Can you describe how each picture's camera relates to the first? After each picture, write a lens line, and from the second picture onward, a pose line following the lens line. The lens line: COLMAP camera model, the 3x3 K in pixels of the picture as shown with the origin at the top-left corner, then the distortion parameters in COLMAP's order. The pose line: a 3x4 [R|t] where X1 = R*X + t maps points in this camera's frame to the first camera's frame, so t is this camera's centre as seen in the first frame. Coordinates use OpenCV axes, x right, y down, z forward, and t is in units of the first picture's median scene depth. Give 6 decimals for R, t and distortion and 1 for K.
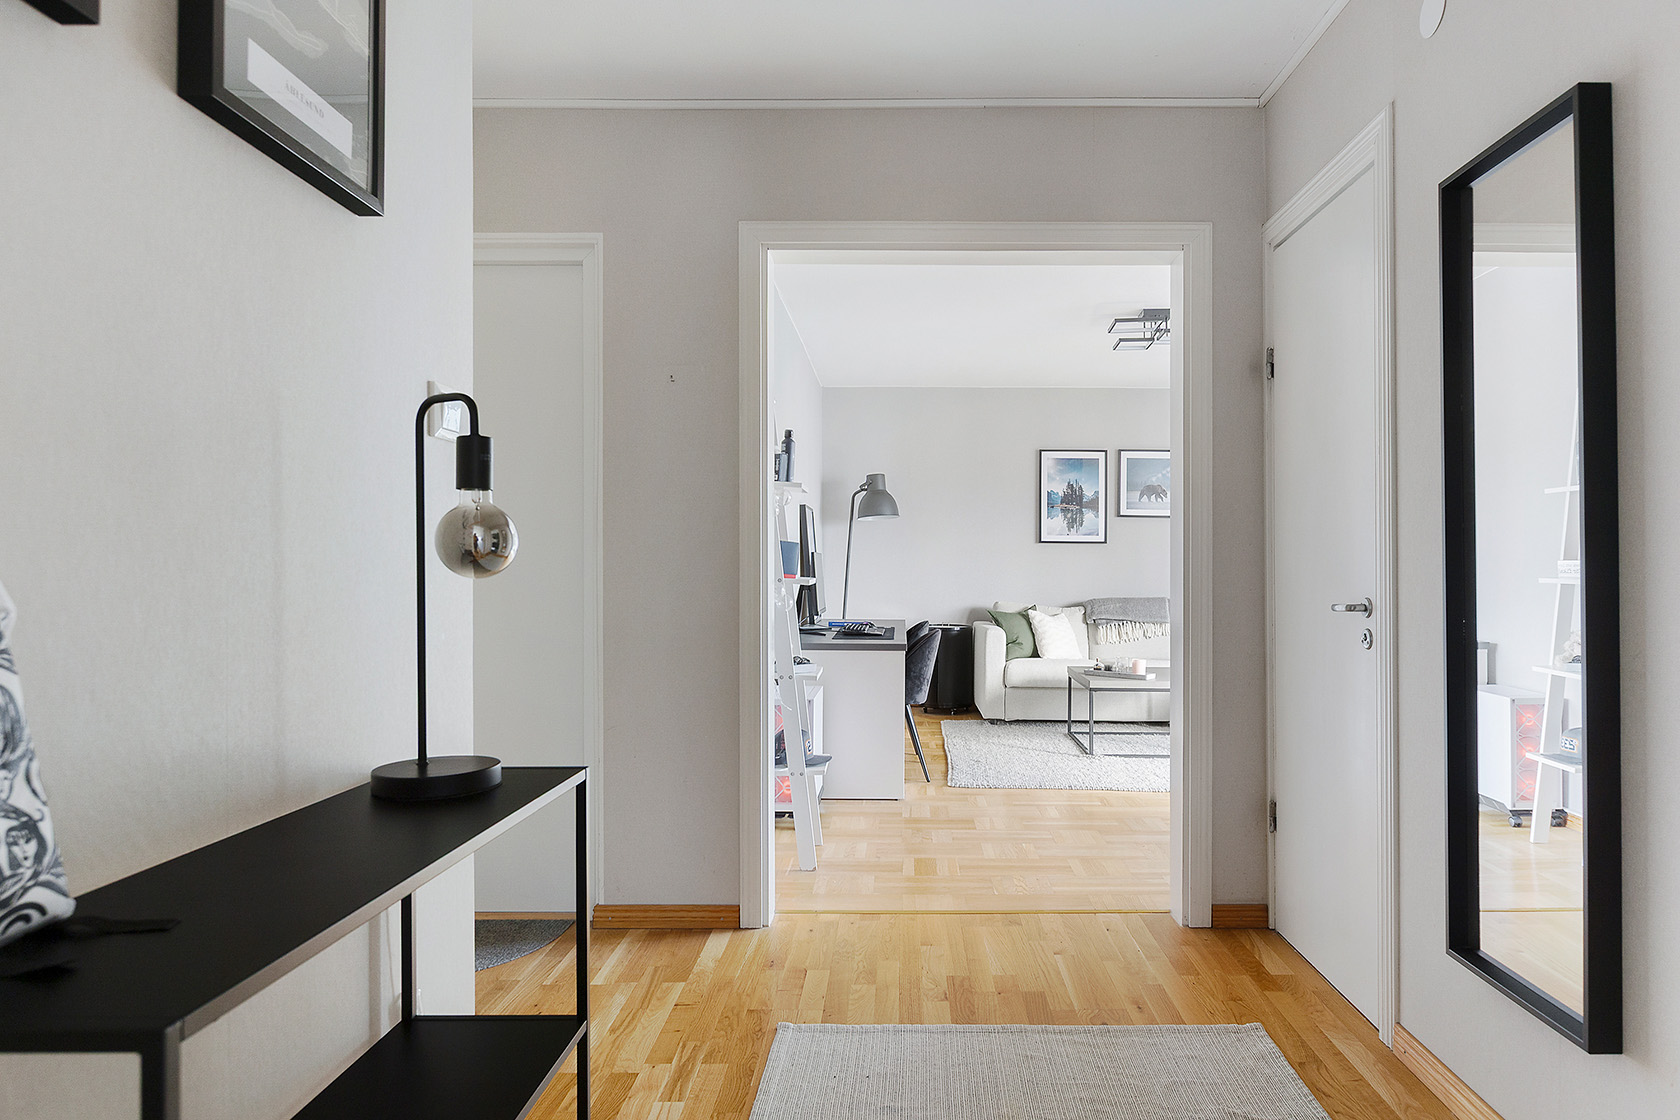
lens RADIAL K [[979.6, 0, 883.9], [0, 979.6, 562.1], [0, 0, 1]] dist [-0.028997, -0.000078]
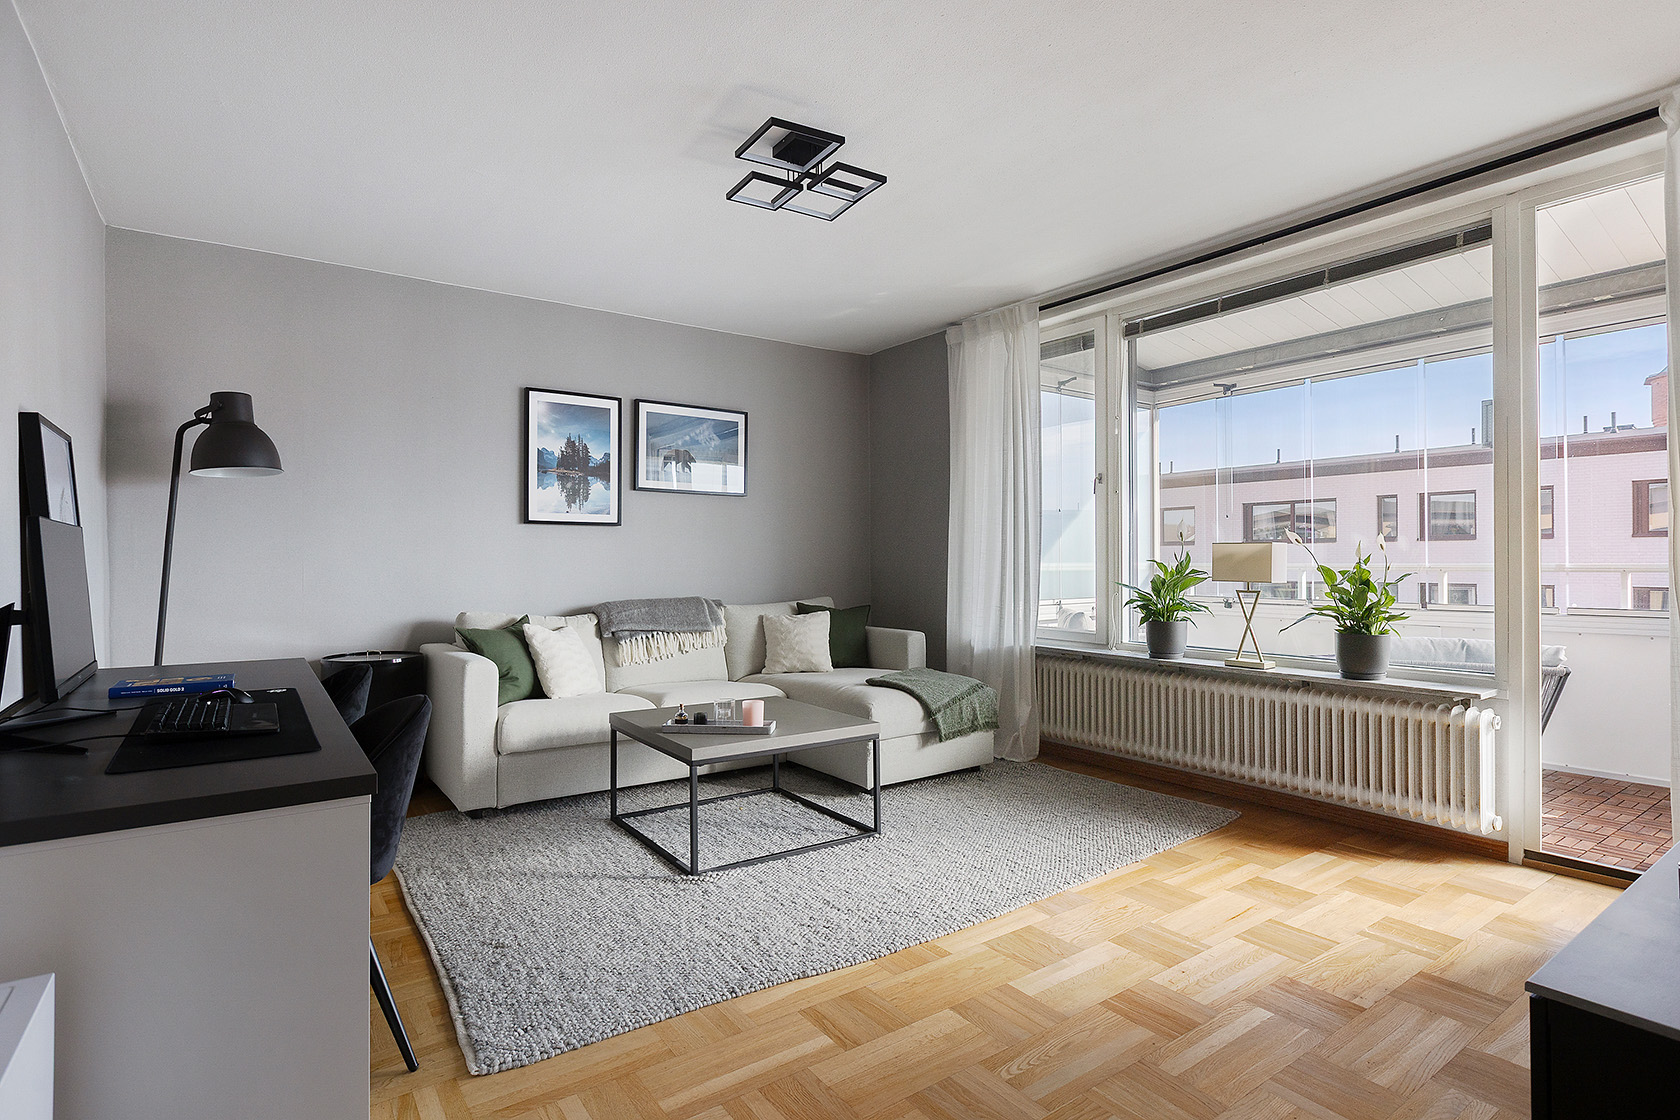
lens RADIAL K [[832.5, 0, 839.7], [0, 832.5, 556.5], [0, 0, 1]] dist [-0.002734, -0.000455]
pose [[0.804523, -0.004097, 0.593908, -0.011236], [0.002642, 0.999991, 0.003319, 0.002581], [-0.593916, -0.001101, 0.804526, 0.417683]]
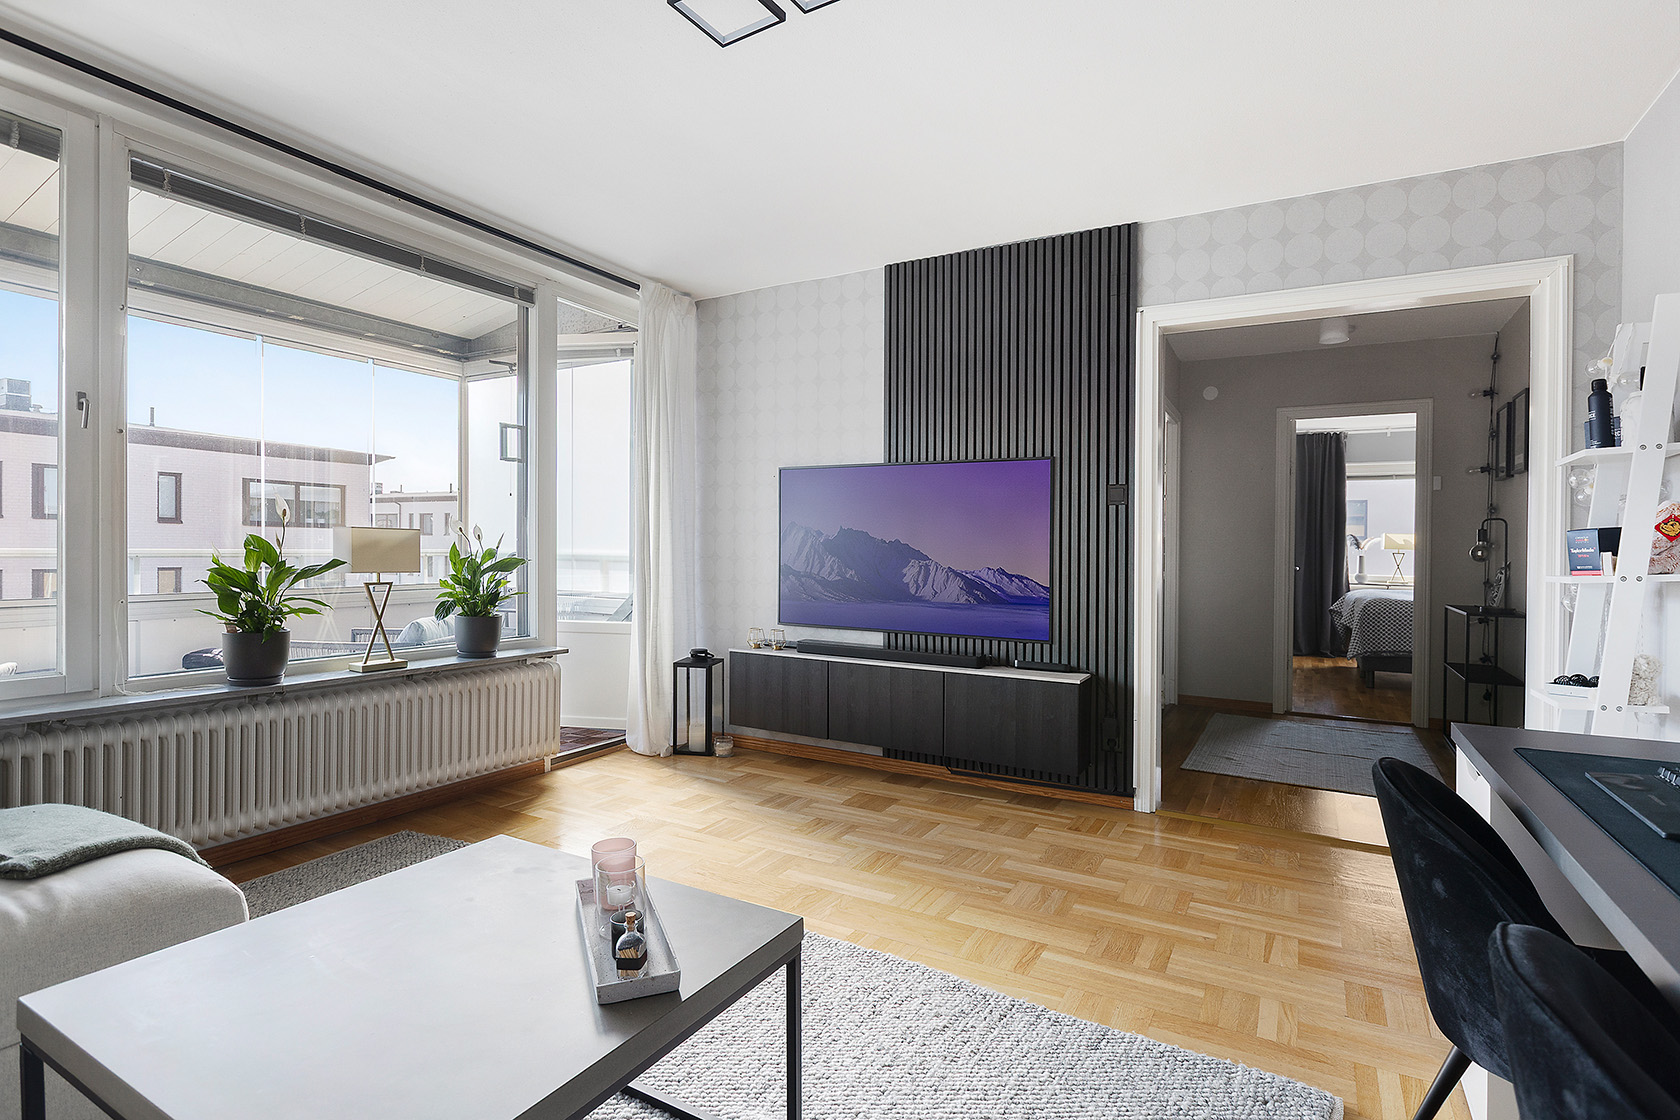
lens RADIAL K [[832.5, 0, 839.0], [0, 832.5, 552.1], [0, 0, 1]] dist [-0.002734, -0.000455]
pose [[-0.878959, -0.013238, 0.476714, 0.060185], [-0.017004, 0.999849, -0.003585, 0.006418], [-0.476595, -0.011257, -0.879051, 0.939160]]
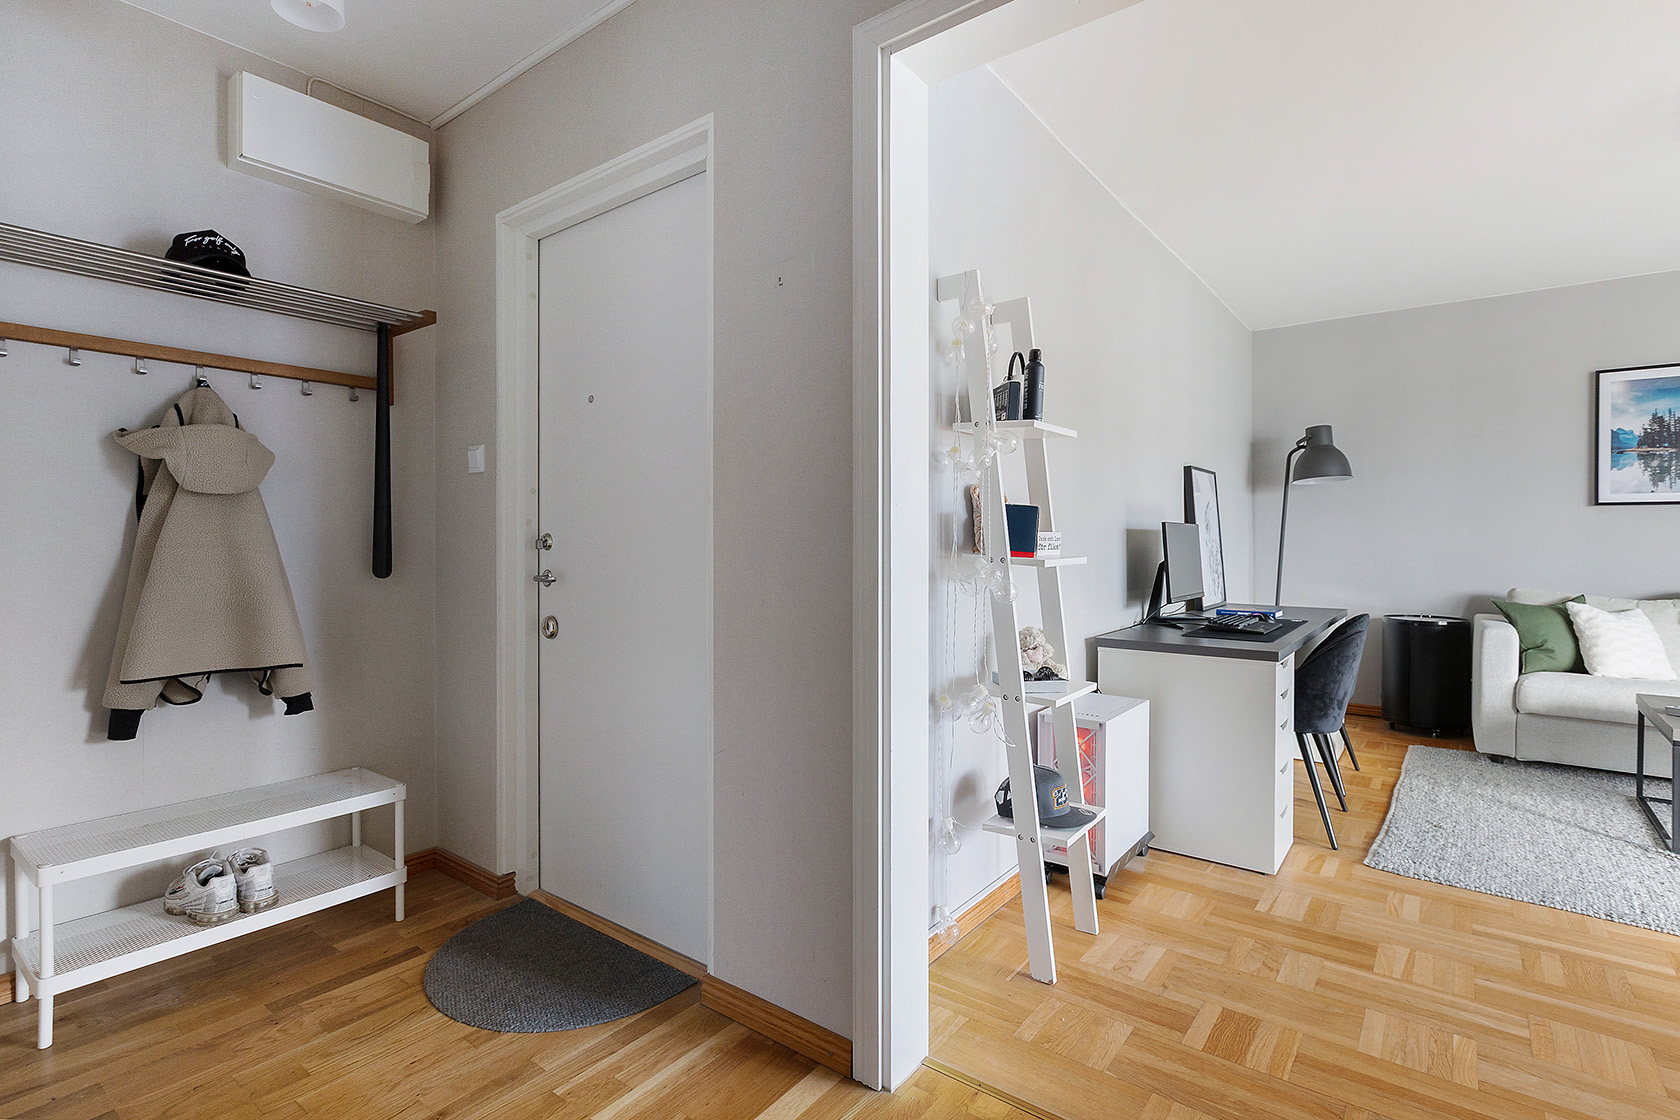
lens RADIAL K [[797.8, 0, 835.0], [0, 797.8, 544.2], [0, 0, 1]] dist [-0.003690, -0.003256]
pose [[0.795200, -0.000337, -0.606347, 0.073911], [0.005742, 0.999959, 0.006975, 0.001155], [0.606320, -0.009028, 0.795170, 0.233960]]
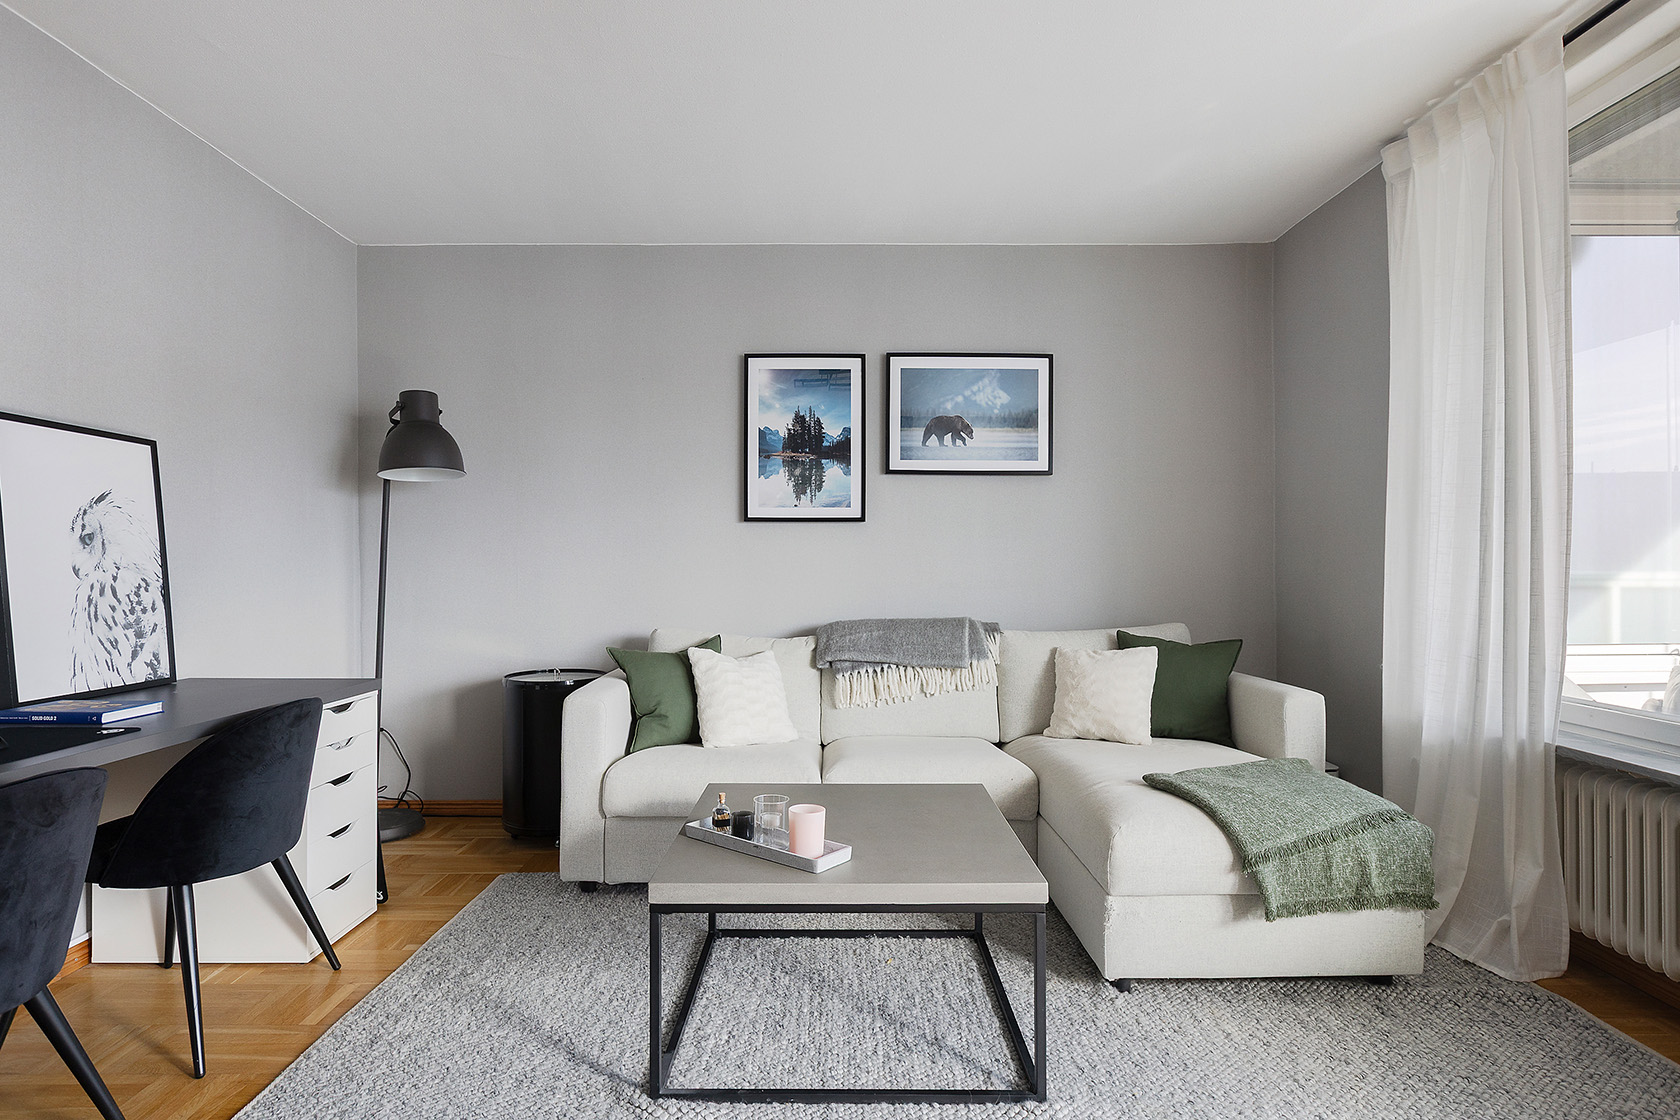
lens RADIAL K [[867.0, 0, 844.5], [0, 867.0, 560.4], [0, 0, 1]] dist [0.001672, -0.001976]
pose [[0.999414, -0.005305, 0.033830, 0.207650], [0.005396, 0.999982, -0.002585, 0.004780], [-0.033816, 0.002766, 0.999424, 0.526418]]
